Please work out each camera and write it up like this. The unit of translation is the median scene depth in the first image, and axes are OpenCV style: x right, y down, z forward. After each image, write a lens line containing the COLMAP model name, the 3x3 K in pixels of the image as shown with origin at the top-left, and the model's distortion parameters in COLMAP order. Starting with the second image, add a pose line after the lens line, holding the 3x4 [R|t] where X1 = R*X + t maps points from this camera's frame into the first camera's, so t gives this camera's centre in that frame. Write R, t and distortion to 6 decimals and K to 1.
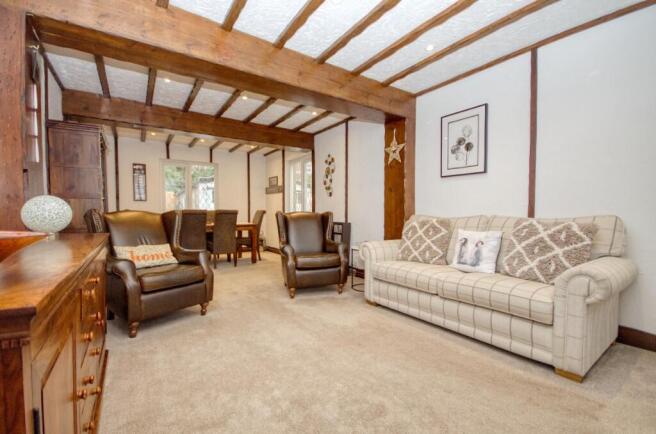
lens RADIAL K [[289.6, 0, 327.2], [0, 289.6, 222.2], [0, 0, 1]] dist [0.009352, -0.000657]
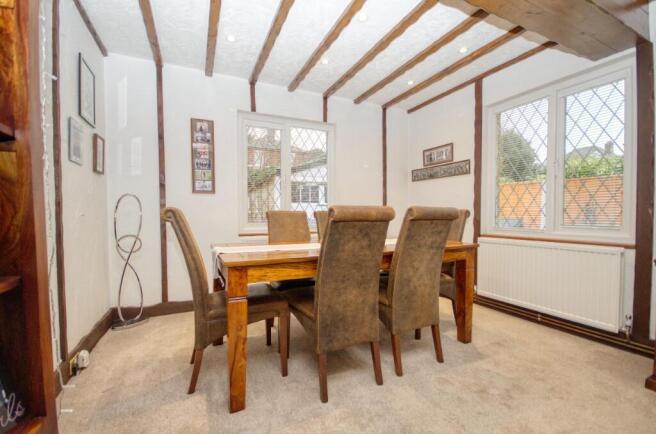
lens RADIAL K [[289.6, 0, 327.2], [0, 289.6, 222.2], [0, 0, 1]] dist [0.009352, -0.000657]
pose [[0.989959, -0.007115, -0.141176, -0.118291], [0.005346, 0.999902, -0.012910, -0.005530], [0.141254, 0.012025, 0.989900, 0.174722]]
